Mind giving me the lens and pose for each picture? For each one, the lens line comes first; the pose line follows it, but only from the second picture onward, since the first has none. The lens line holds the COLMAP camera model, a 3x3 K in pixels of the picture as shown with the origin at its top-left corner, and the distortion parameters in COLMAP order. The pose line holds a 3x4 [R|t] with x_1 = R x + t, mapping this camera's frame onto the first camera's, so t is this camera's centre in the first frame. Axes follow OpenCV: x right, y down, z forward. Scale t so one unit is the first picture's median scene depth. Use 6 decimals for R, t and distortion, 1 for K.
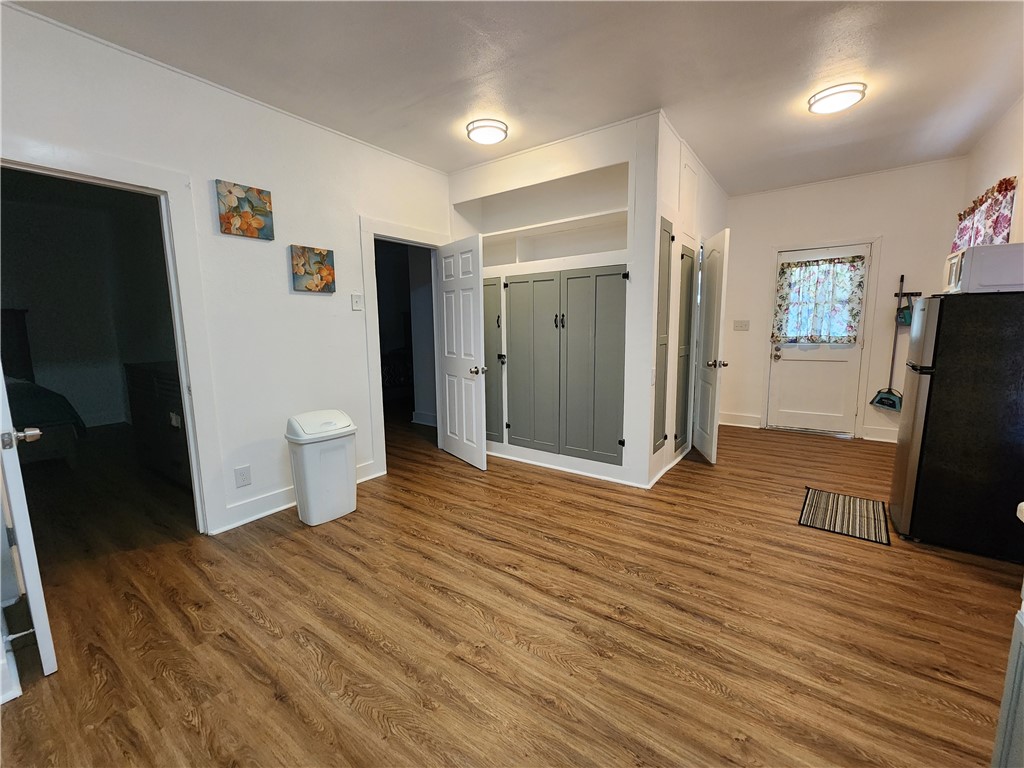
lens RADIAL K [[420.3, 0, 515.4], [0, 420.3, 379.5], [0, 0, 1]] dist [-0.003161, -0.000178]
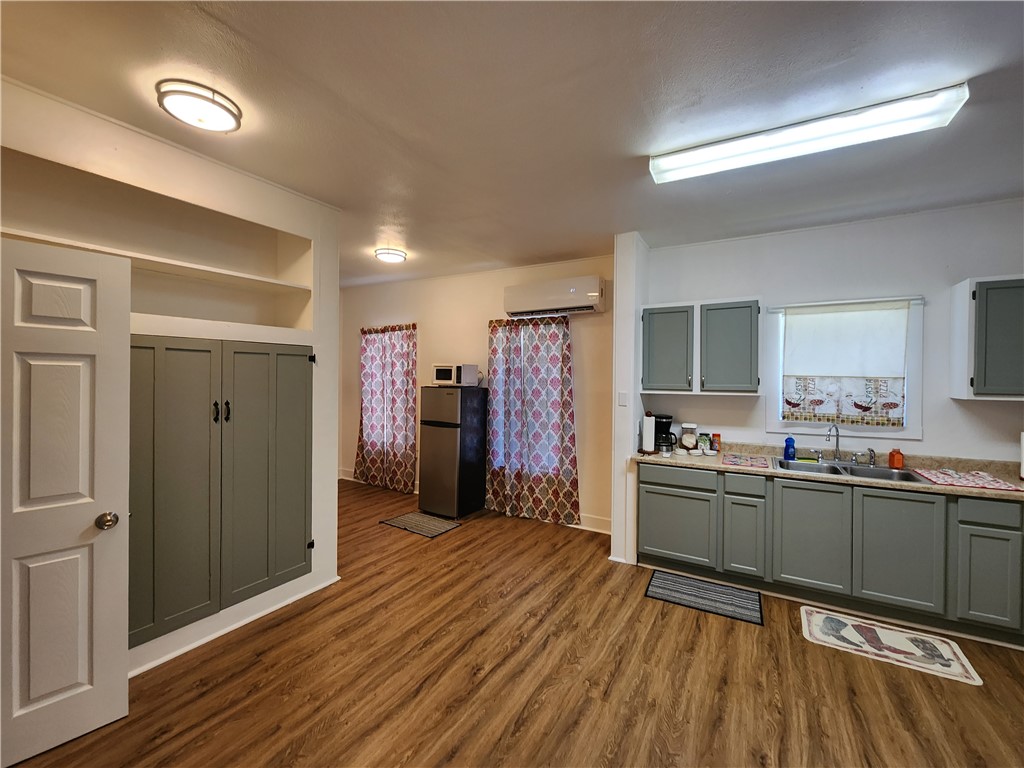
lens RADIAL K [[420.3, 0, 515.4], [0, 420.3, 379.5], [0, 0, 1]] dist [-0.003161, -0.000178]
pose [[-0.089951, 0.006029, 0.995928, -0.872683], [0.121807, 0.992541, 0.004993, -0.191104], [-0.988469, 0.121760, -0.090014, 0.816271]]
